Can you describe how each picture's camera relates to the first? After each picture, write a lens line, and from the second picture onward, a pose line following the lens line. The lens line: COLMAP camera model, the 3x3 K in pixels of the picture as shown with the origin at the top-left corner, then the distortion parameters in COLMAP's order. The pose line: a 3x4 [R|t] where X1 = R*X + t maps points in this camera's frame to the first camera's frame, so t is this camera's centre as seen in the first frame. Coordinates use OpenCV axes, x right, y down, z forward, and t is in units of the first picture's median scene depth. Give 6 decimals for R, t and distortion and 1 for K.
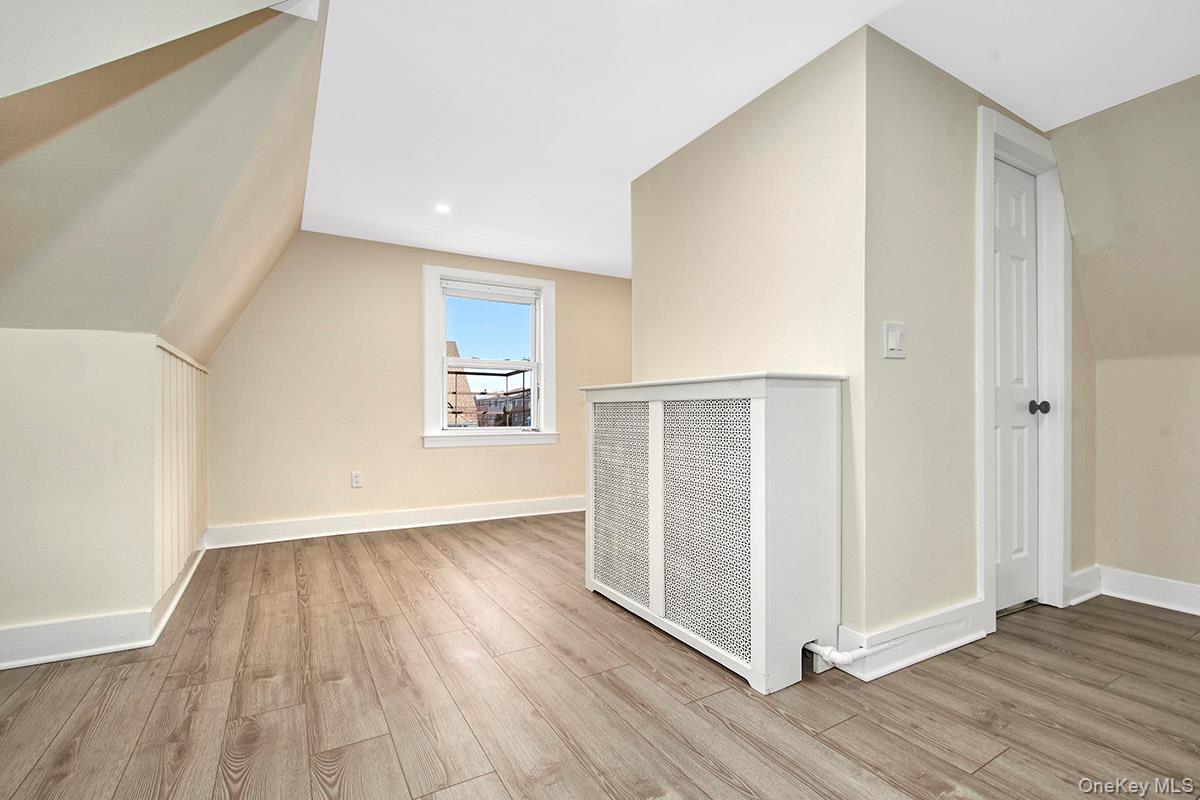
lens RADIAL K [[543.5, 0, 586.7], [0, 543.5, 421.1], [0, 0, 1]] dist [0.002180, 0.000279]
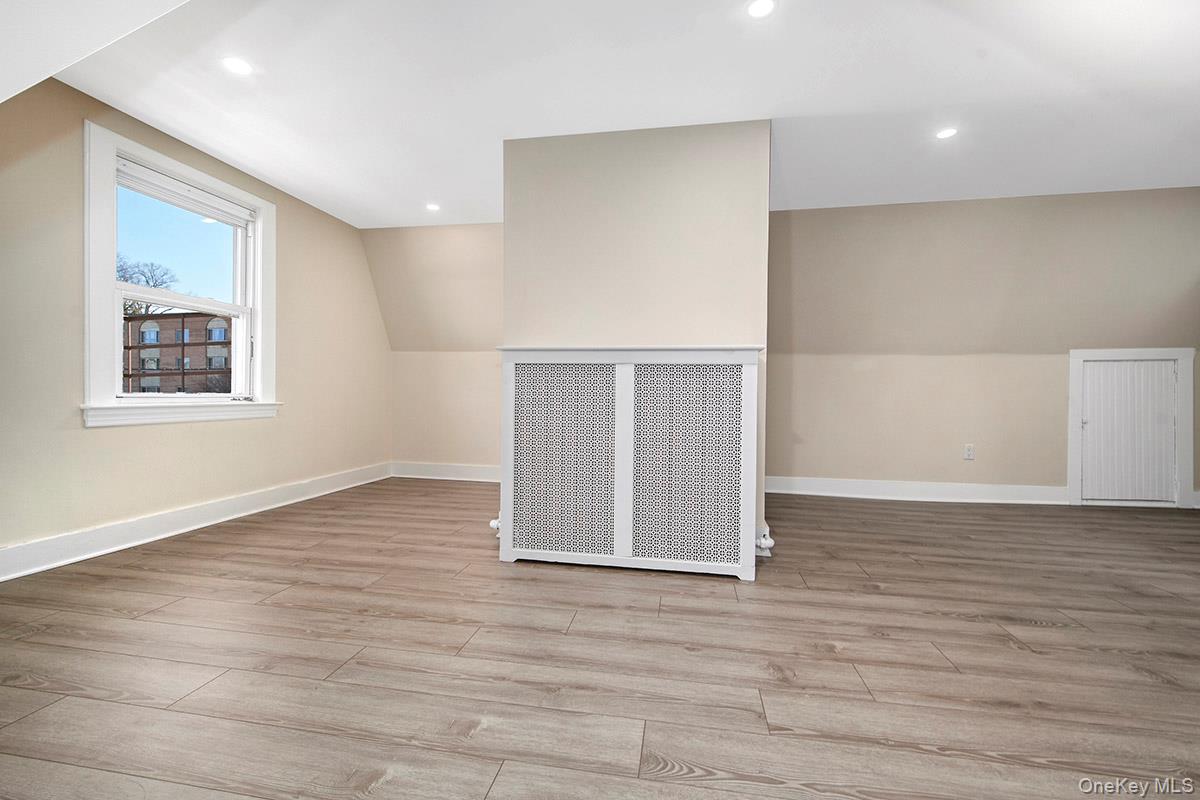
lens RADIAL K [[537.1, 0, 600.0], [0, 537.1, 400.0], [0, 0, 1]] dist [-0.003537, -0.000453]
pose [[0.628264, -0.002721, 0.777995, -0.815456], [0.000068, 0.999994, 0.003442, 0.035064], [-0.778000, -0.002109, 0.628261, 0.380119]]
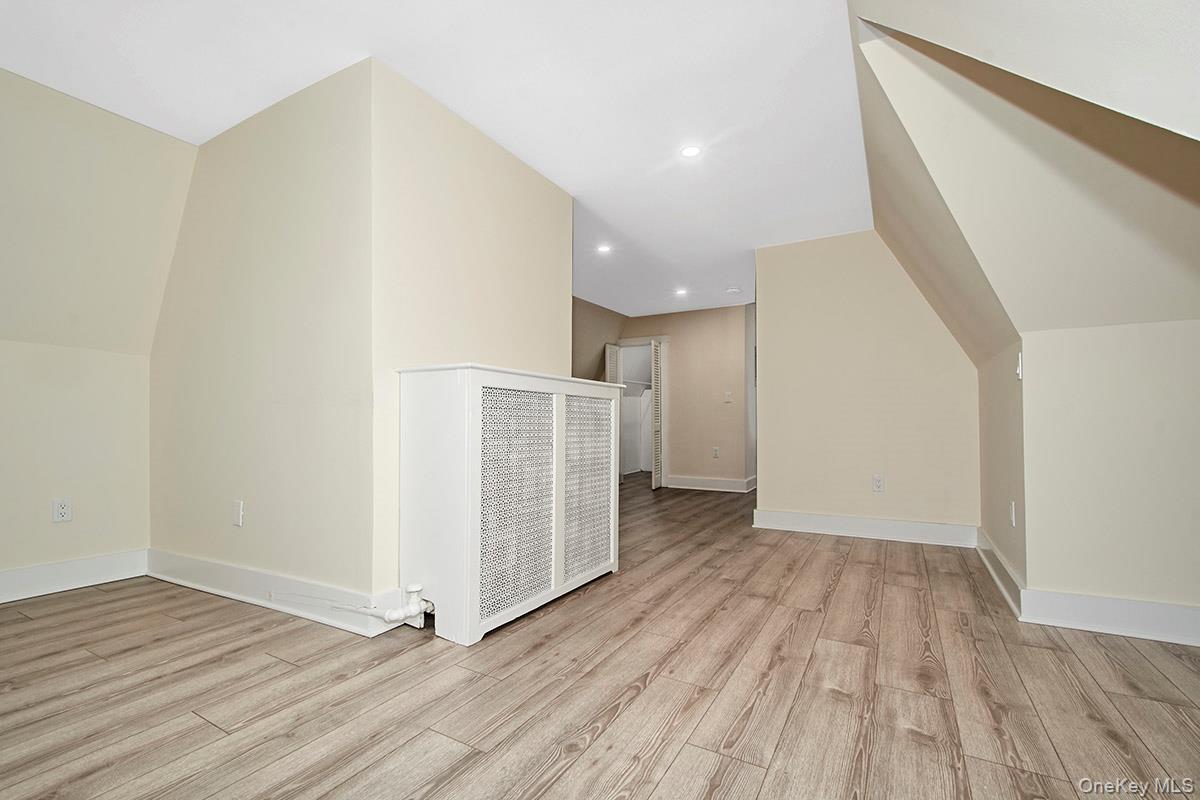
lens RADIAL K [[525.9, 0, 597.7], [0, 525.9, 418.8], [0, 0, 1]] dist [-0.001343, -0.000405]
pose [[-0.519644, 0.004552, 0.854371, -0.899445], [0.010496, 0.999944, 0.001056, 0.015312], [-0.854318, 0.009516, -0.519663, 1.608489]]
